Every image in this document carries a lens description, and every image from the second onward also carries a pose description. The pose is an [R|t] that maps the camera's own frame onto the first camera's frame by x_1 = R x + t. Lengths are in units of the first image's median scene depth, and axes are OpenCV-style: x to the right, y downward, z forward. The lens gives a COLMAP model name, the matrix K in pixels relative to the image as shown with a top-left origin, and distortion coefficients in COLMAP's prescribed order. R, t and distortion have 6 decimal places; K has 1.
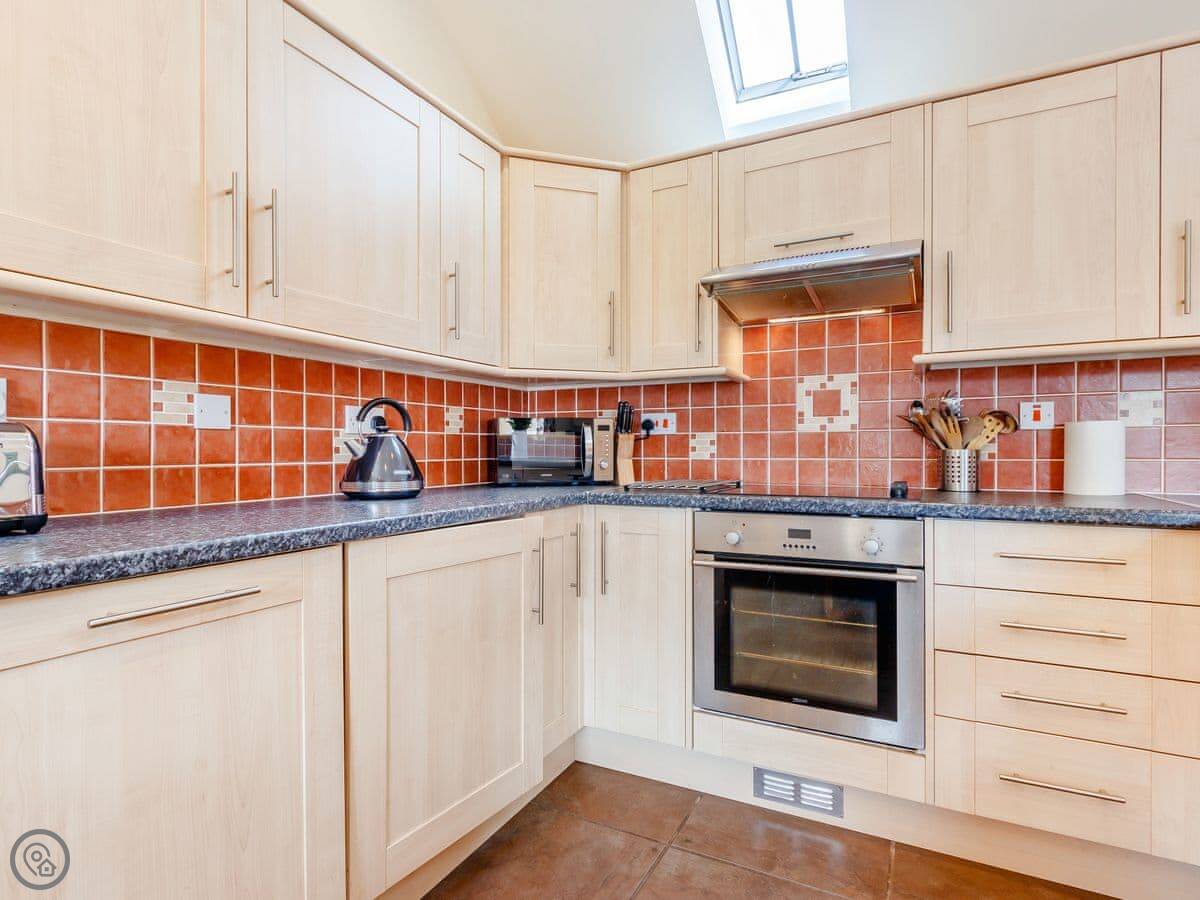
lens RADIAL K [[633.0, 0, 611.1], [0, 633.0, 455.1], [0, 0, 1]] dist [0.015318, -0.005638]
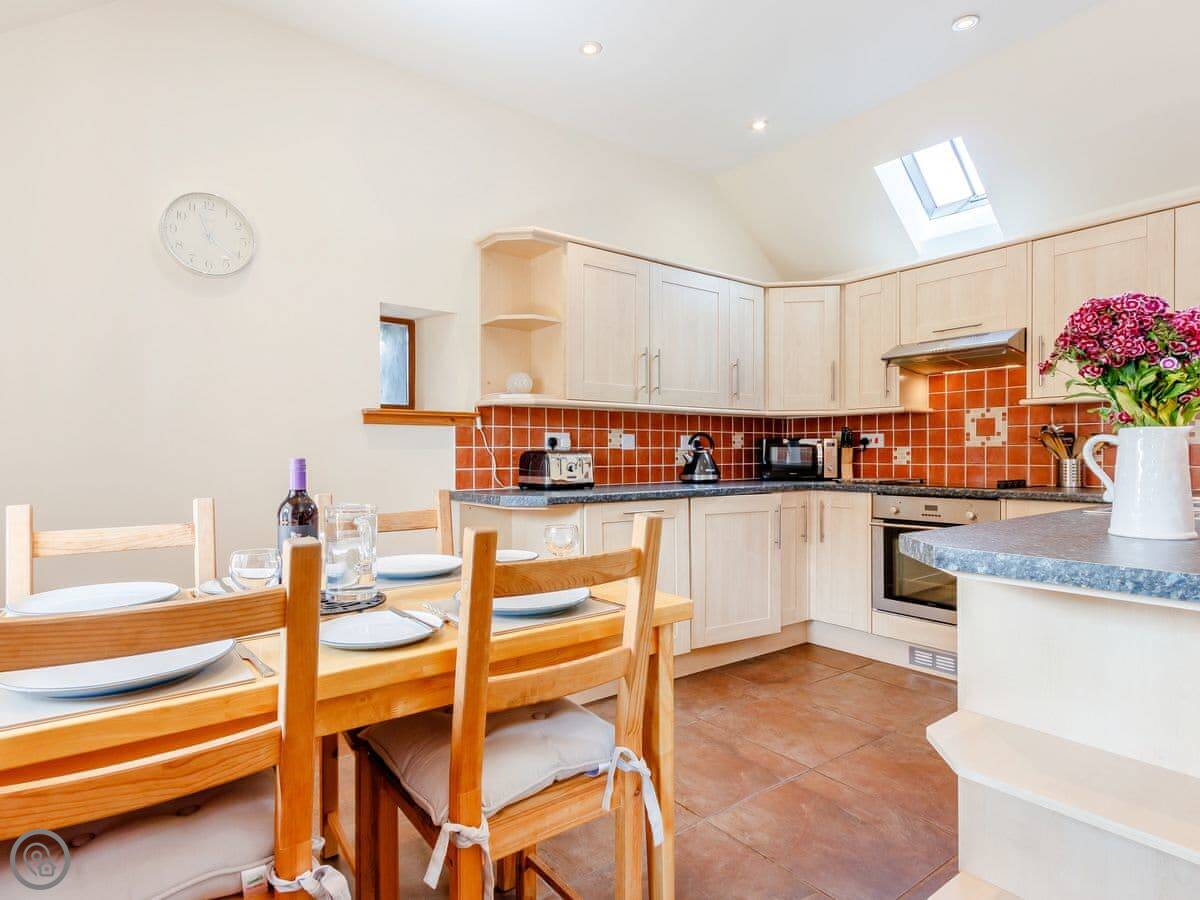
lens RADIAL K [[661.2, 0, 603.3], [0, 661.2, 460.4], [0, 0, 1]] dist [-0.014875, 0.003096]
pose [[0.895945, 0.002918, -0.444155, 0.255209], [-0.001927, 0.999995, 0.002682, -0.007551], [0.444160, -0.001547, 0.895946, -0.879560]]
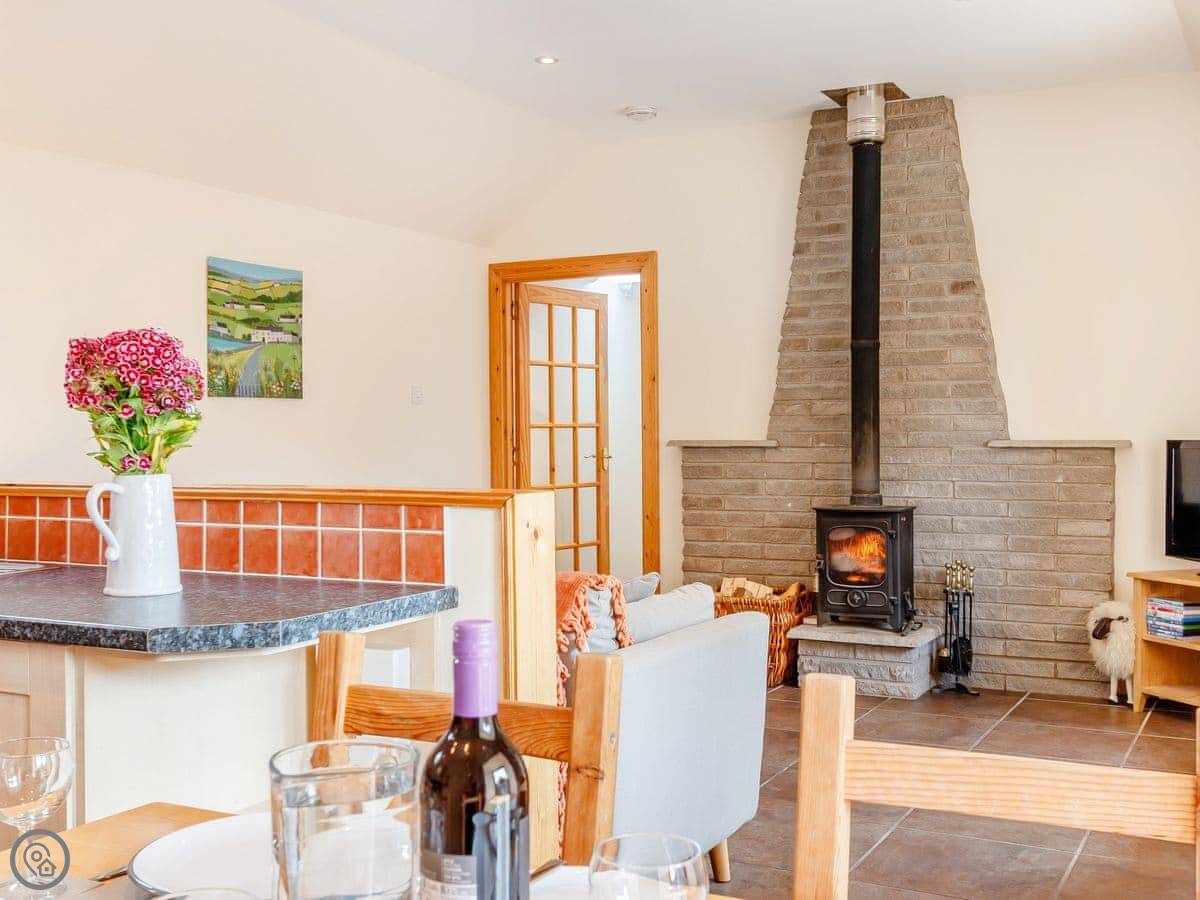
lens RADIAL K [[1315.3, 0, 604.9], [0, 1315.3, 442.7], [0, 0, 1]] dist [-0.008783, 0.000000]
pose [[0.014123, -0.006113, 0.999882, -0.732798], [0.017561, 0.999829, 0.005864, -0.068414], [-0.999746, 0.017477, 0.014228, -0.496392]]
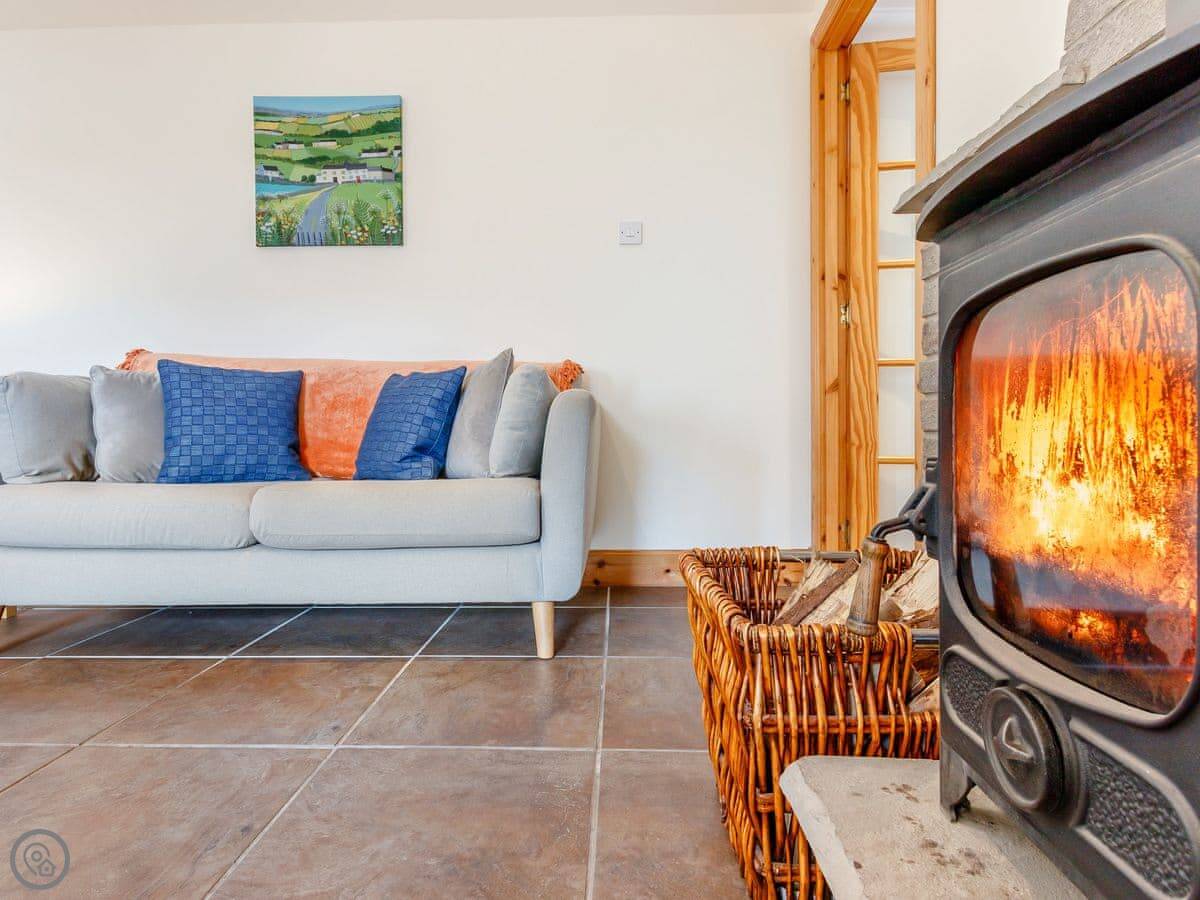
lens RADIAL K [[688.8, 0, 599.1], [0, 688.8, 434.2], [0, 0, 1]] dist [0.008024, 0.000691]
pose [[0.910036, -0.002083, 0.414523, 2.001433], [-0.001350, 0.999967, 0.007989, 0.194766], [-0.414526, -0.007830, 0.910004, -1.157742]]
